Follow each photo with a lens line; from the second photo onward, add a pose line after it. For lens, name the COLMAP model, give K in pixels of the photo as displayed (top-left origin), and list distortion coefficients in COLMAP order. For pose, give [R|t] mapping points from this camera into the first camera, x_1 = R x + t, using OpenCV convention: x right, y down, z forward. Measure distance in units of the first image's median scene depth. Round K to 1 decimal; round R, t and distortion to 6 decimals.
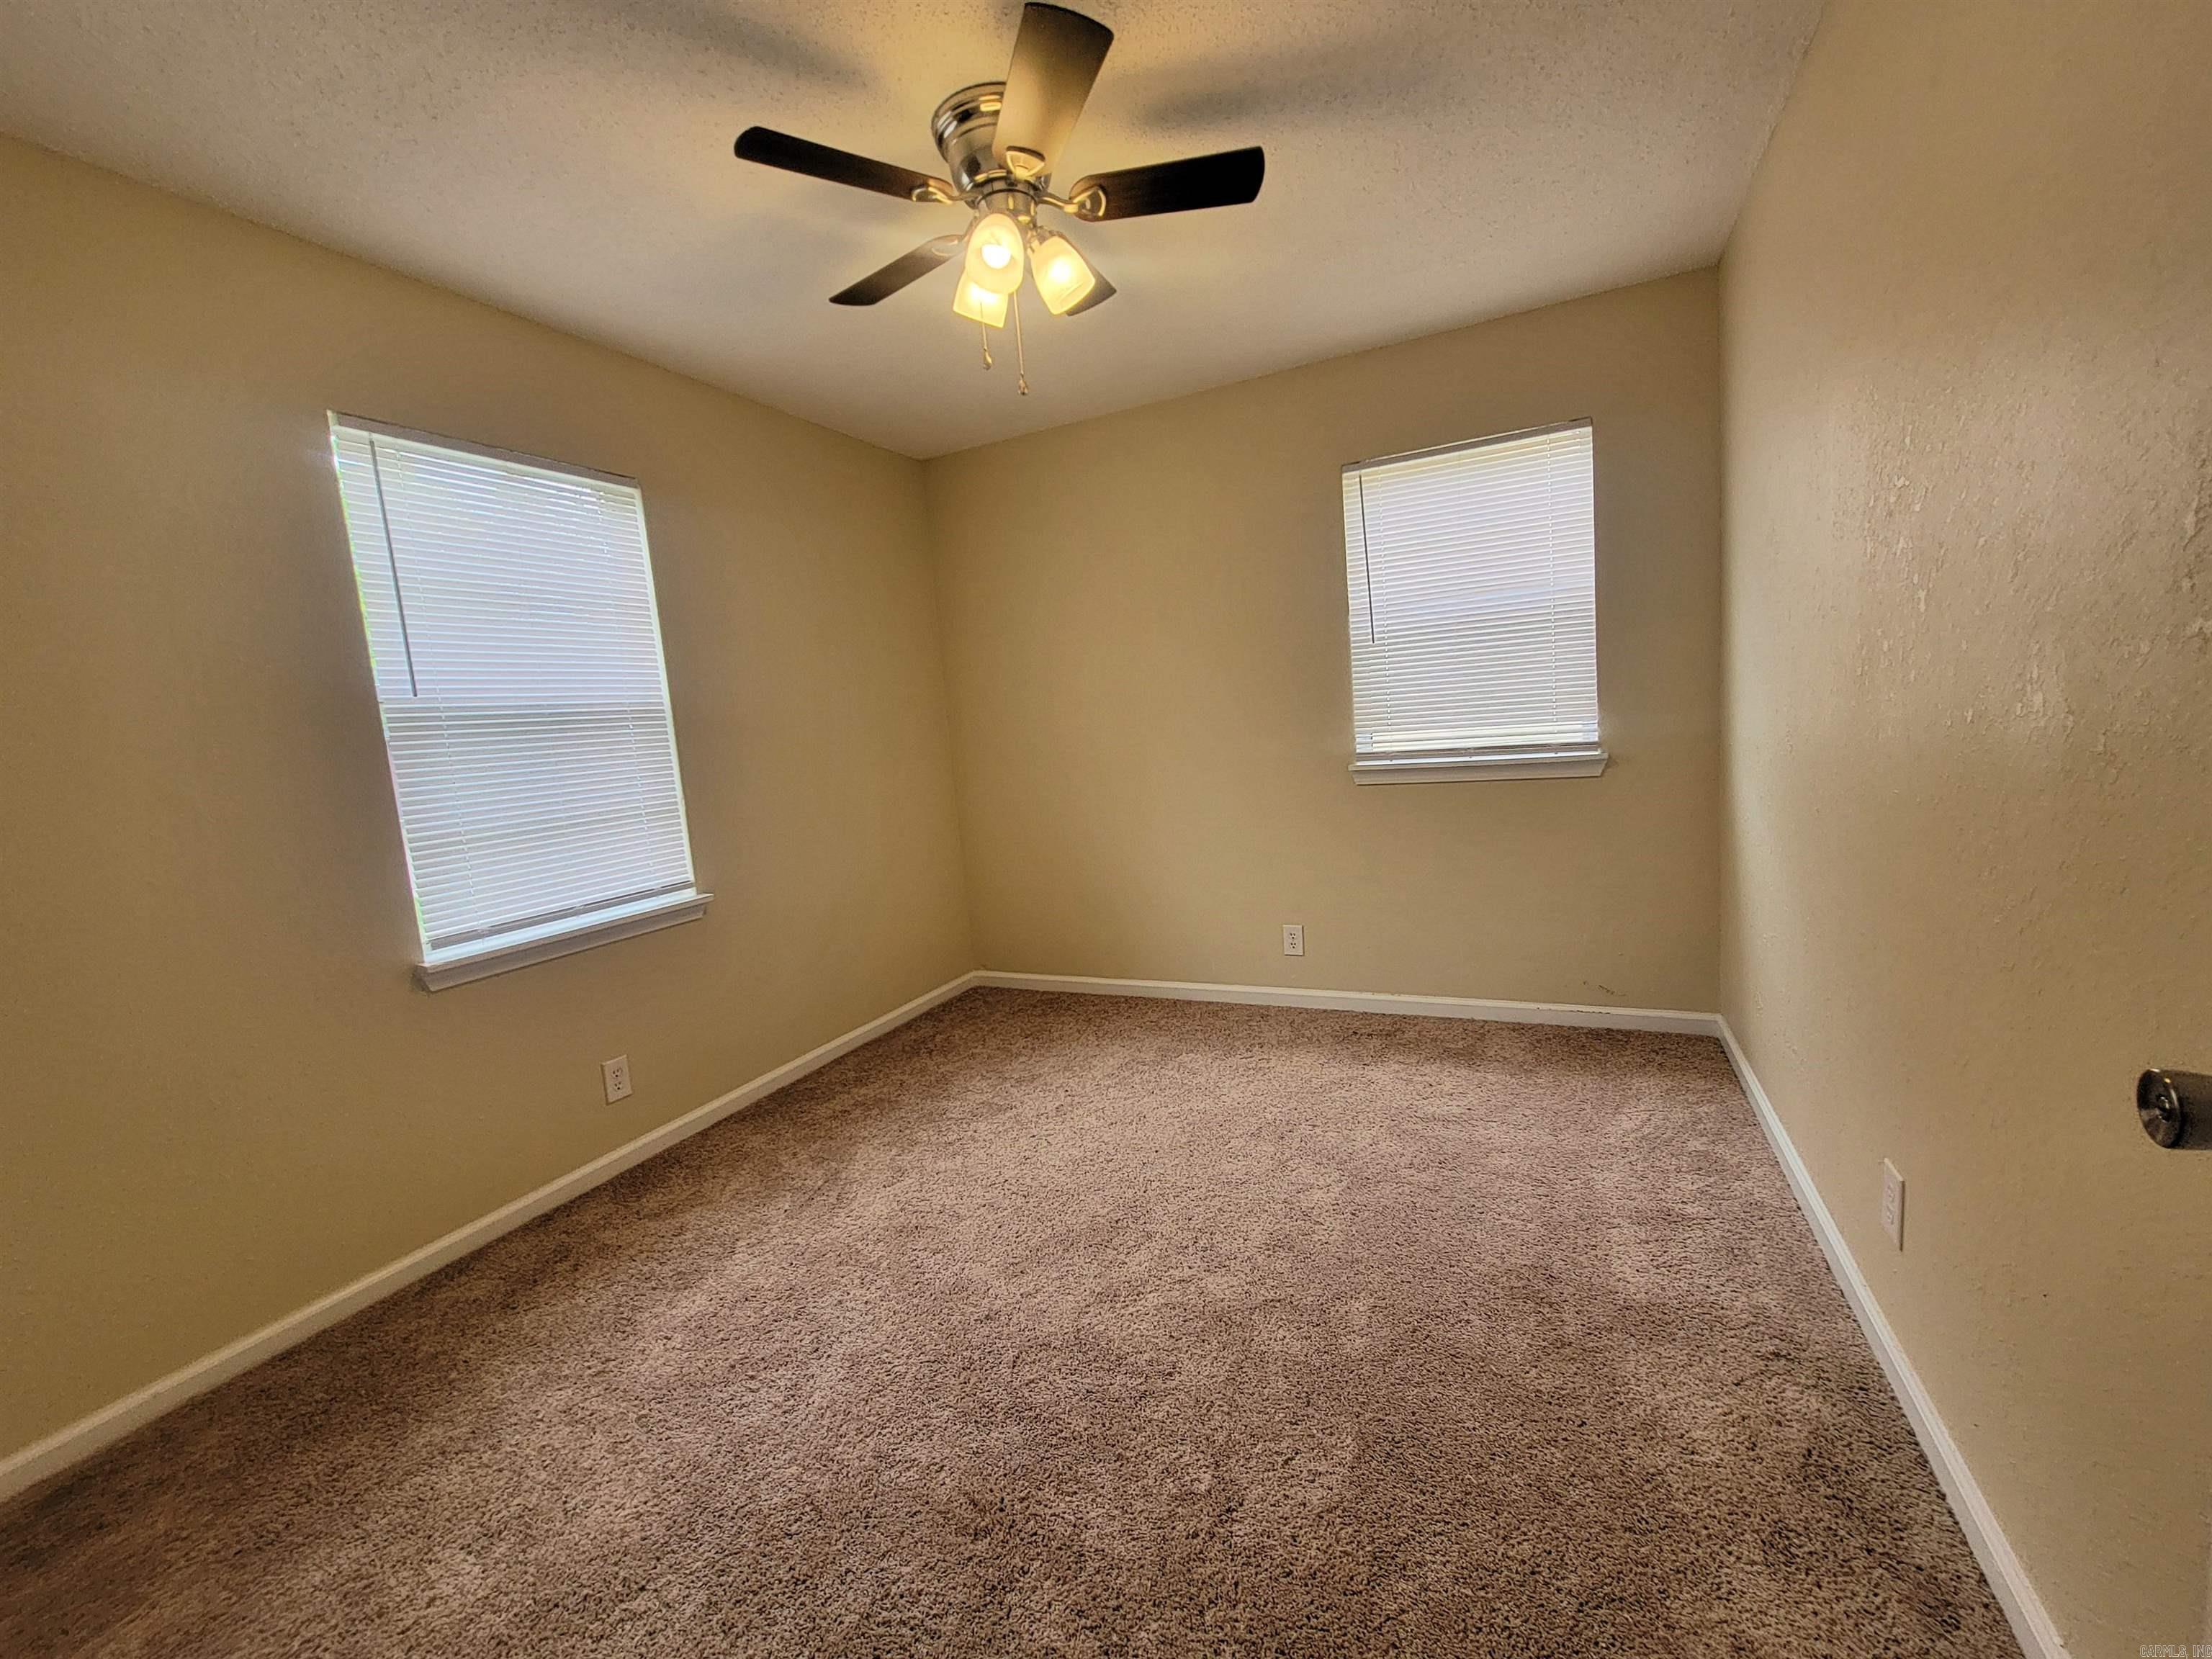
lens RADIAL K [[902.2, 0, 1109.8], [0, 902.2, 821.3], [0, 0, 1]] dist [-0.002425, 0.000681]
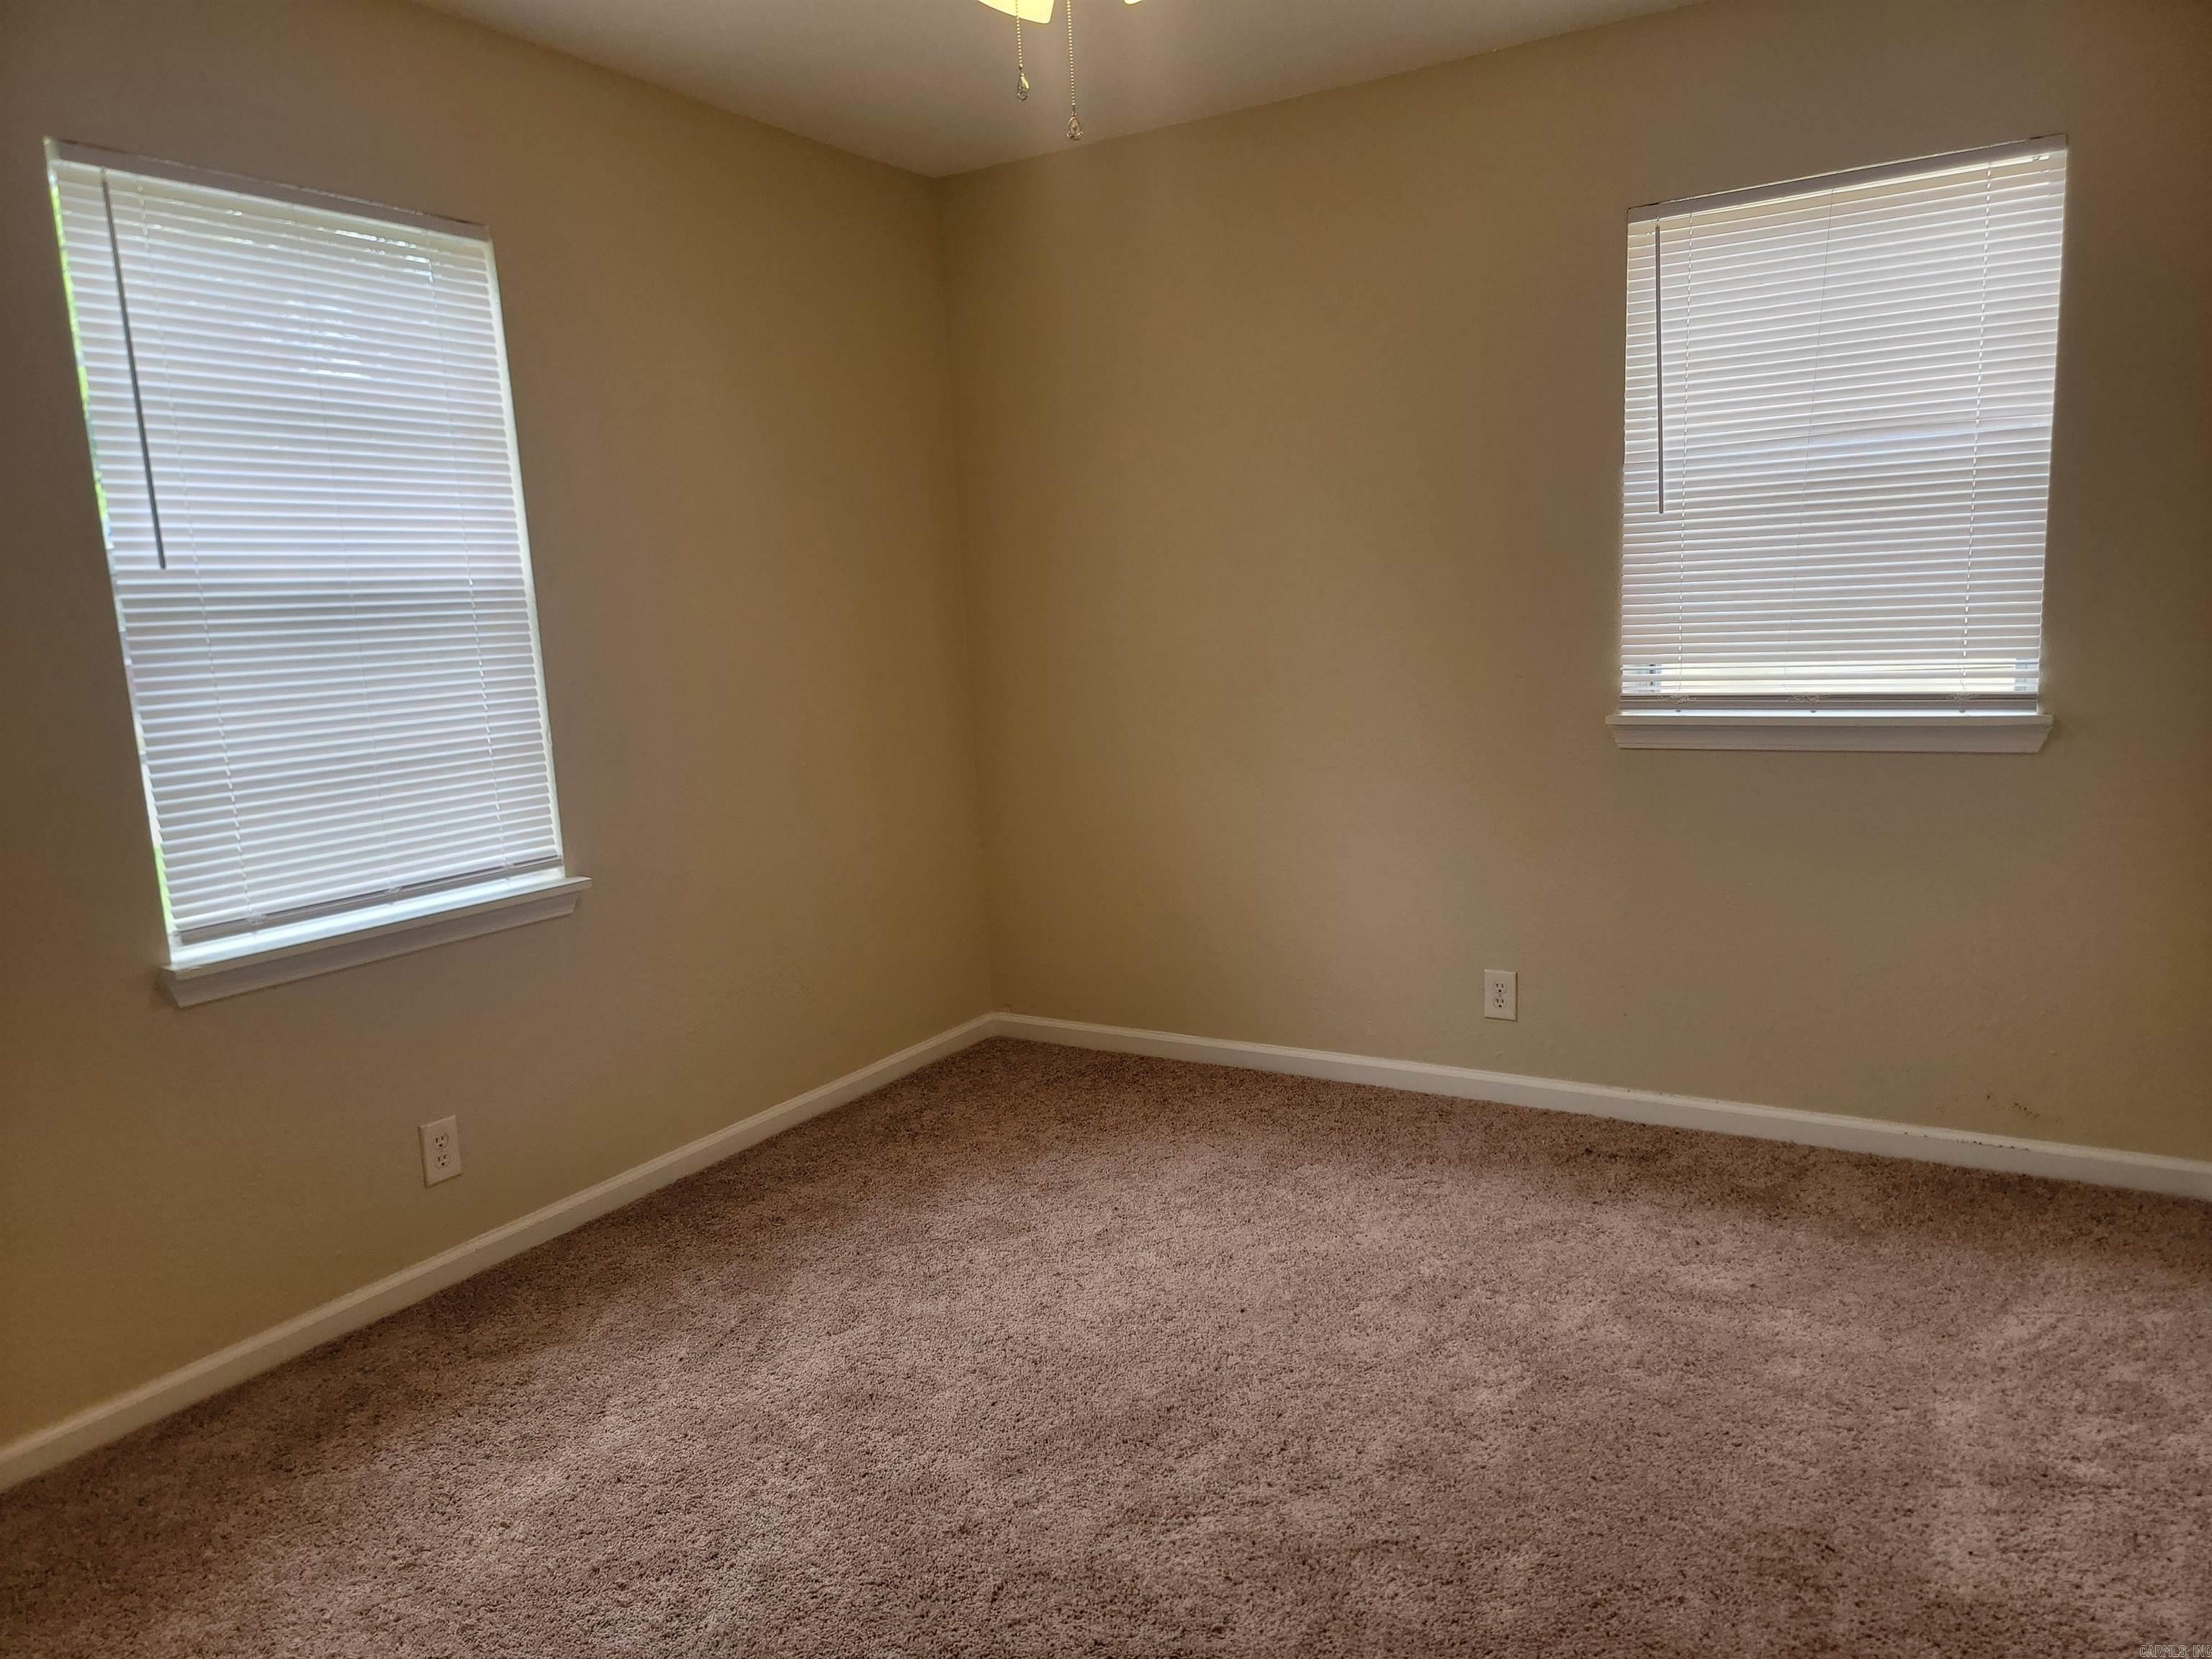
lens RADIAL K [[1537.0, 0, 1115.4], [0, 1537.0, 830.4], [0, 0, 1]] dist [0.067575, -0.040574]
pose [[0.995220, 0.046755, -0.085735, 0.042765], [-0.042882, 0.997999, 0.046474, -0.027983], [0.087737, -0.042576, 0.995233, -0.105667]]
